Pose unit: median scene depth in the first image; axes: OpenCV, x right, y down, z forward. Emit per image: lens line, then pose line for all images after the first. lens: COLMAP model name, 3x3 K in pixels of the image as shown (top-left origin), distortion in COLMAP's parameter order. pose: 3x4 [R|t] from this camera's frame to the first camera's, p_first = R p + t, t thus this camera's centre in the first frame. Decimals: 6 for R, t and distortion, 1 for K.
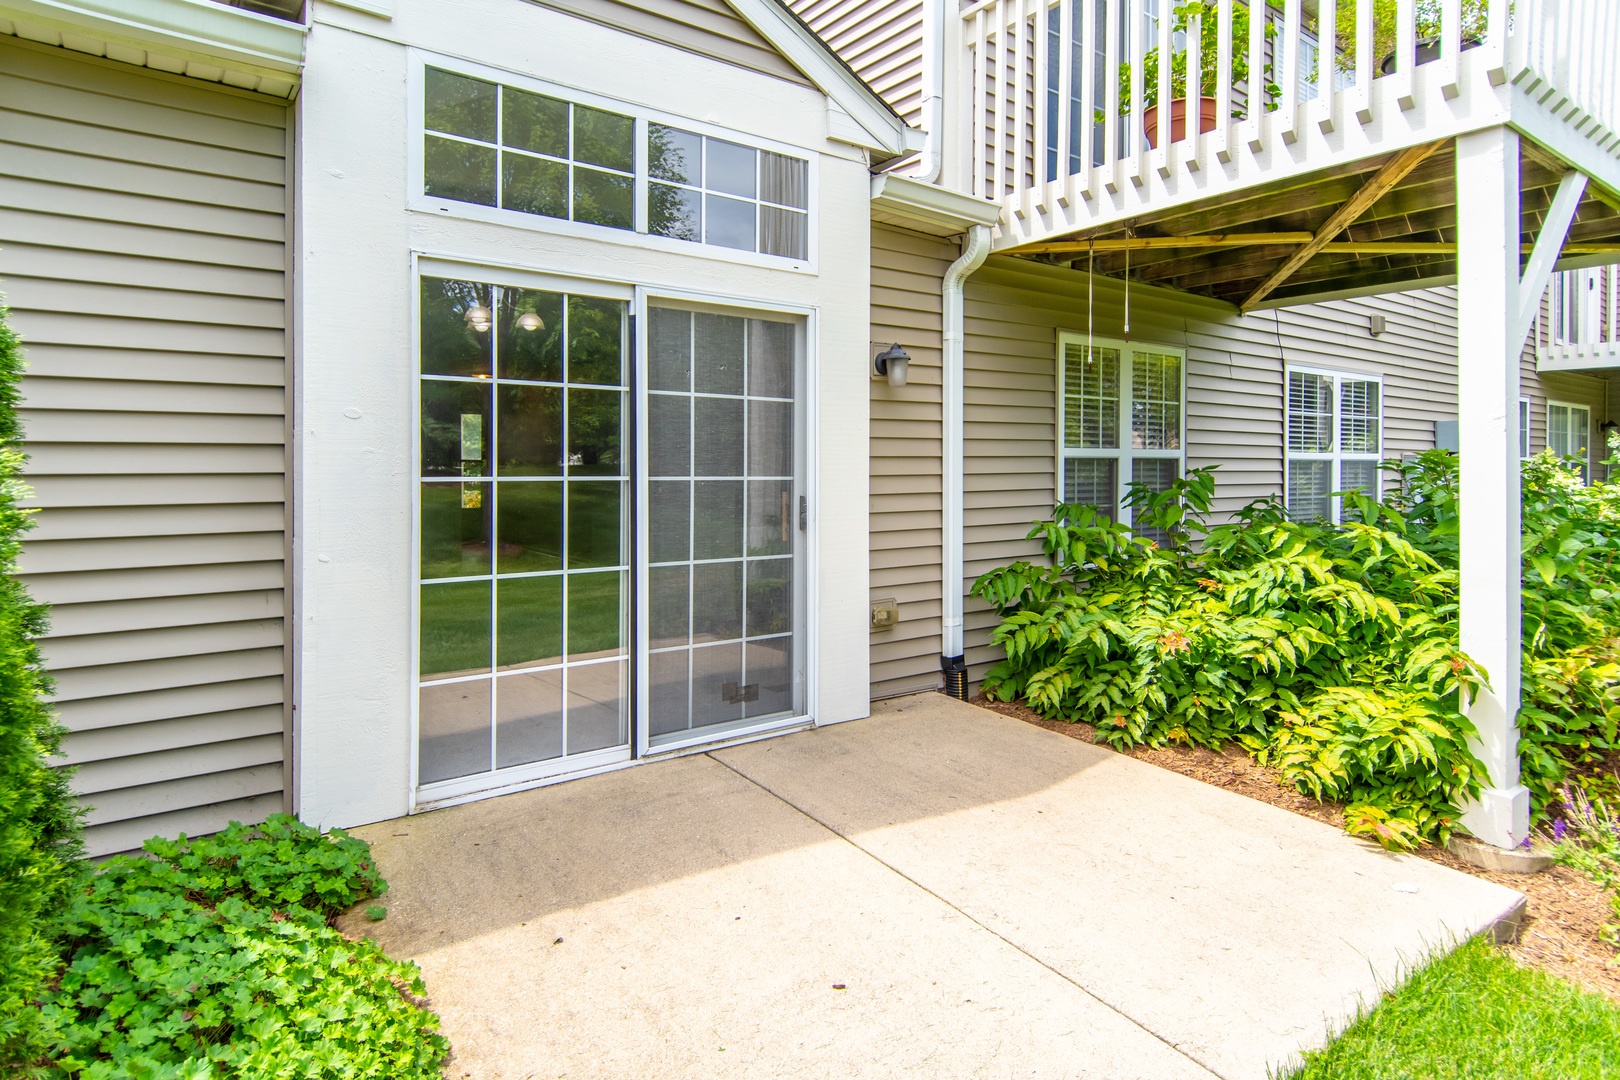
lens RADIAL K [[846.0, 0, 780.0], [0, 846.0, 462.9], [0, 0, 1]] dist [-0.001788, -0.000468]
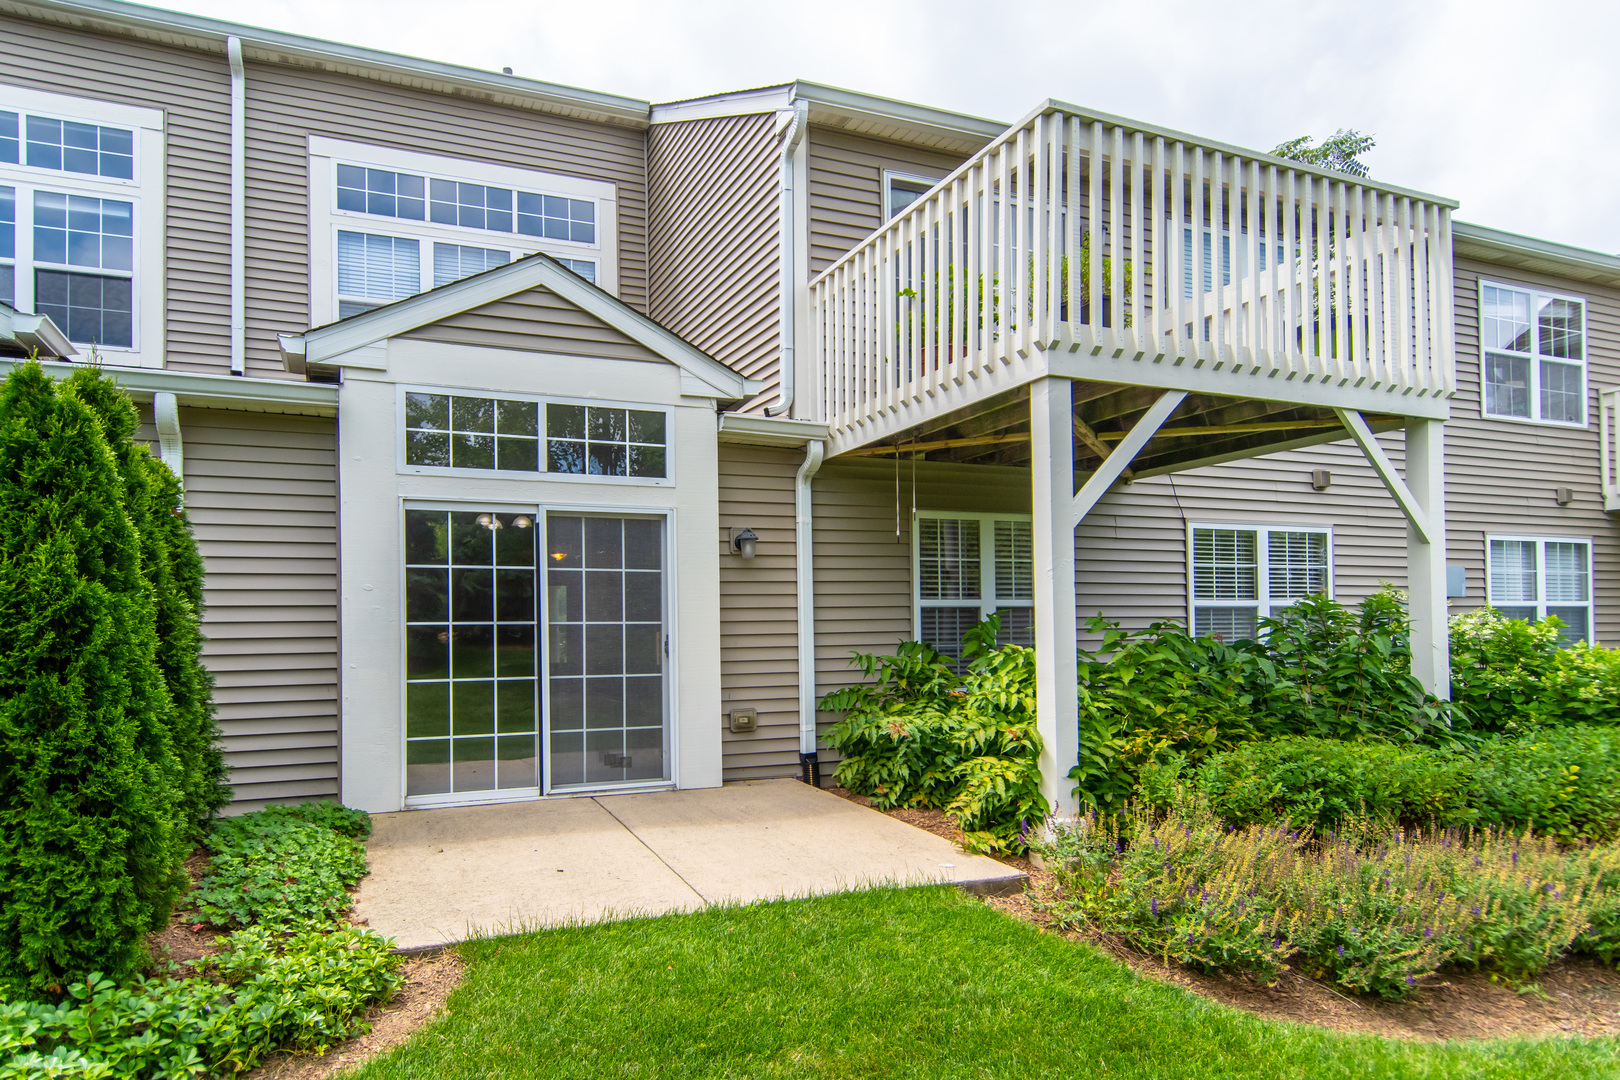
lens RADIAL K [[934.0, 0, 803.2], [0, 934.0, 612.2], [0, 0, 1]] dist [0.000664, -0.003179]
pose [[0.978660, -0.021440, -0.204365, 0.598522], [0.016900, 0.999571, -0.023935, 0.042954], [0.204790, 0.019971, 0.978602, -0.566175]]
